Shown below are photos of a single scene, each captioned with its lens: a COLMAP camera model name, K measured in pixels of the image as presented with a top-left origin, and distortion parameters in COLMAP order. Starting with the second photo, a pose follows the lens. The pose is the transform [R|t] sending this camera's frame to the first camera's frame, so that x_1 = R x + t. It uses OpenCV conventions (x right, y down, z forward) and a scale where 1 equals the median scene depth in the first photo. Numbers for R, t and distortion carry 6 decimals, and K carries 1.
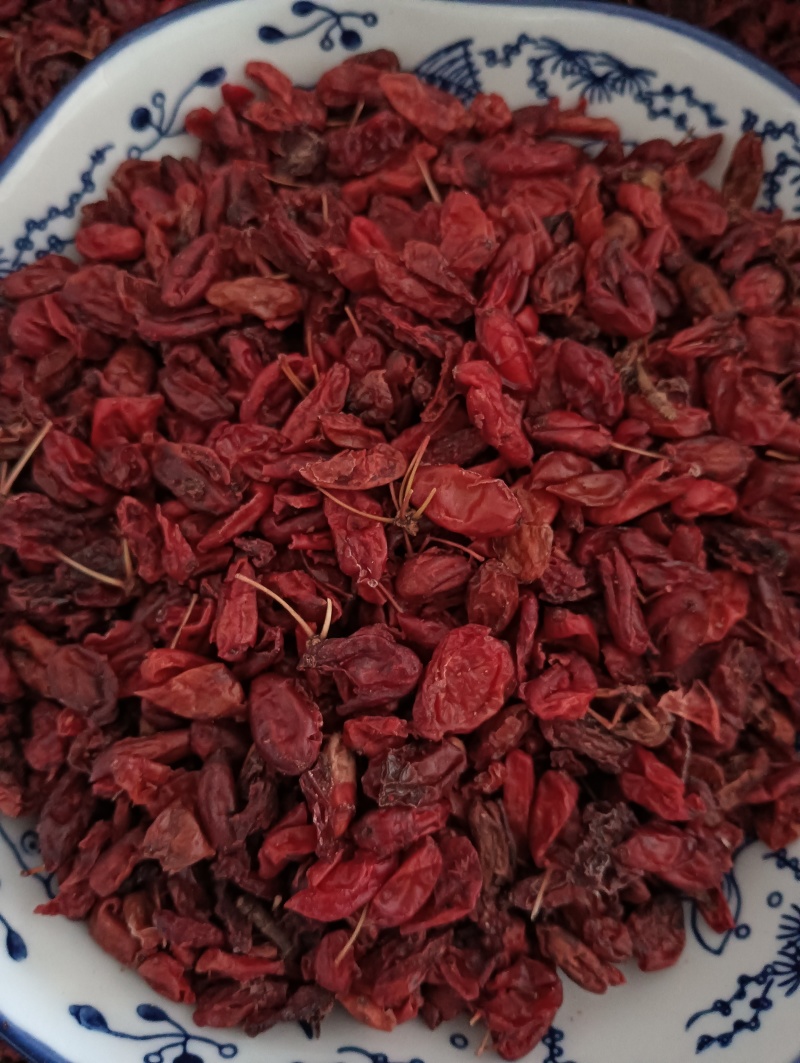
lens RADIAL K [[874.4, 0, 388.9], [0, 874.4, 532.8], [0, 0, 1]] dist [0.001779, -0.086759]
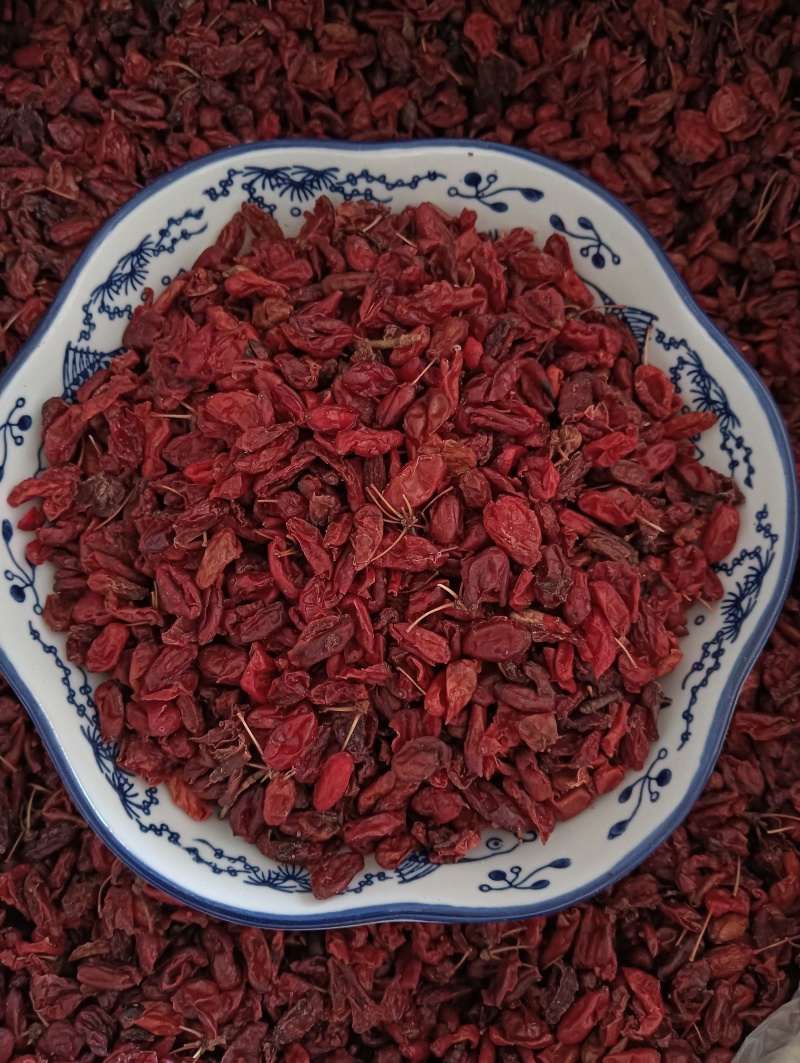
lens RADIAL K [[851.3, 0, 388.2], [0, 851.3, 529.0], [0, 0, 1]] dist [0.069677, -0.179025]
pose [[0.370256, -0.913604, 0.168043, -0.253969], [0.901188, 0.397152, 0.173581, -0.292773], [-0.225323, 0.087169, 0.970377, -0.452693]]
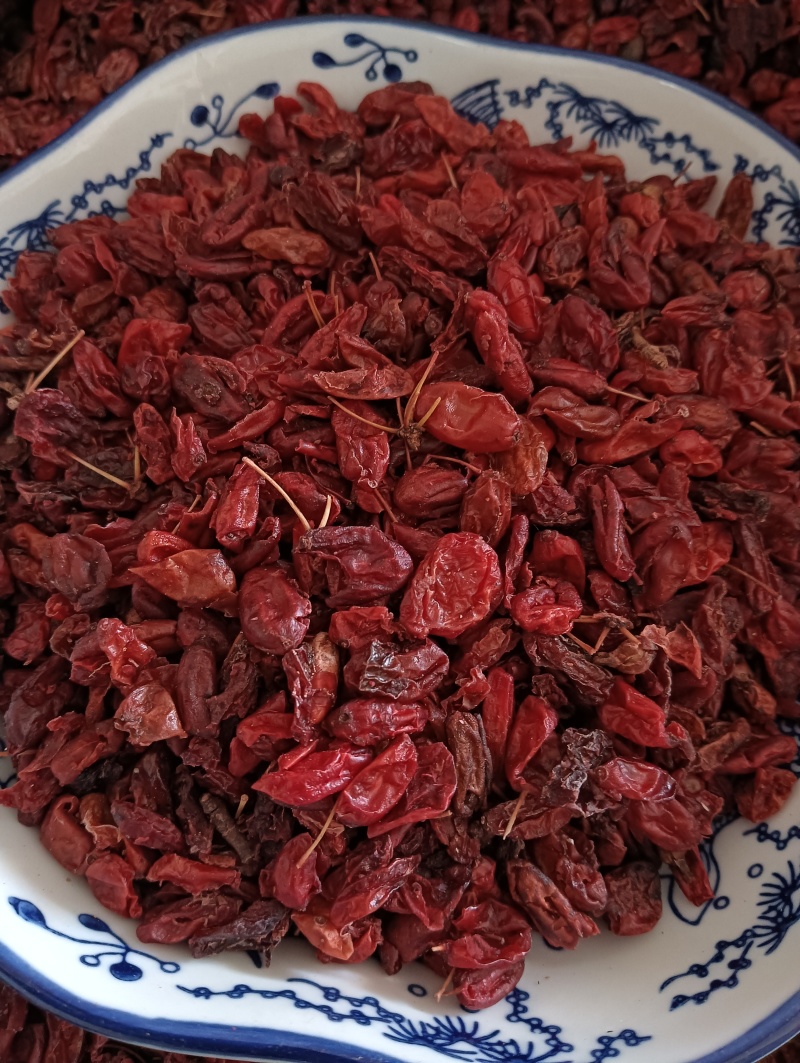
lens RADIAL K [[866.5, 0, 388.4], [0, 866.5, 529.3], [0, 0, 1]] dist [0.040063, -0.155957]
pose [[0.995809, 0.091385, 0.003494, 0.001674], [-0.089174, 0.978772, -0.184538, 0.281108], [-0.020284, 0.183453, 0.982819, -0.006168]]
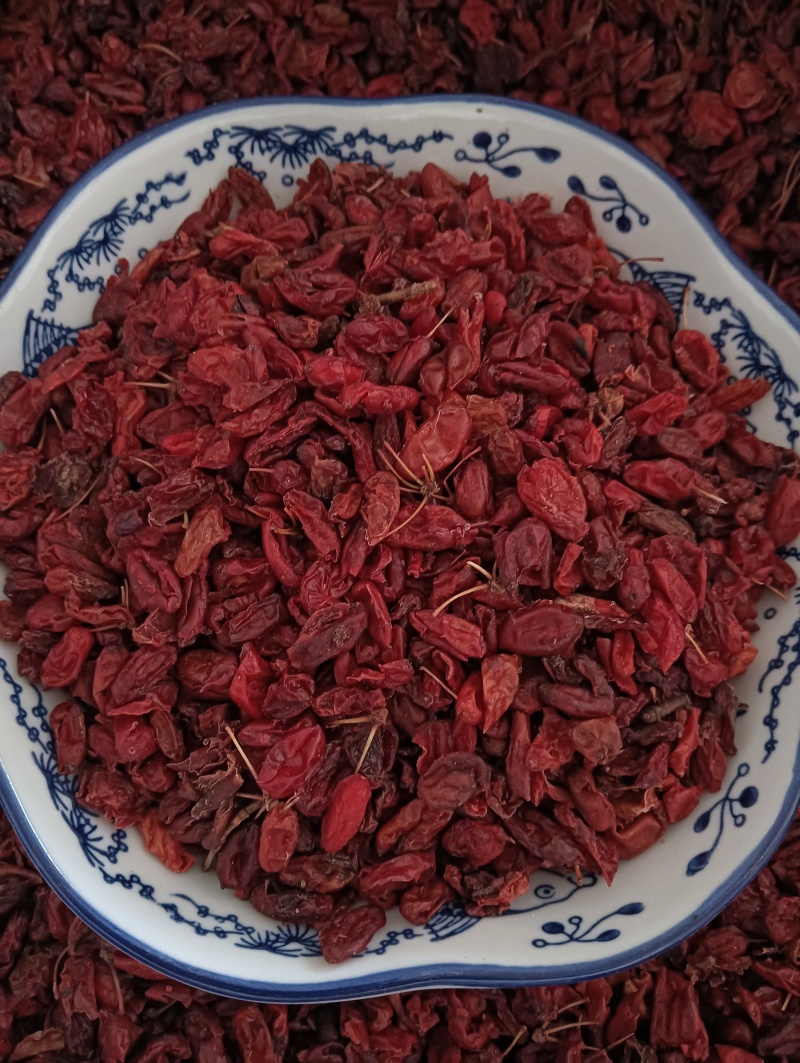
lens RADIAL K [[866.5, 0, 388.4], [0, 866.5, 529.3], [0, 0, 1]] dist [0.040063, -0.155957]
pose [[0.343716, -0.894672, 0.285343, -0.410926], [0.907724, 0.394389, 0.143158, -0.222349], [-0.240616, 0.209807, 0.947674, -0.198888]]
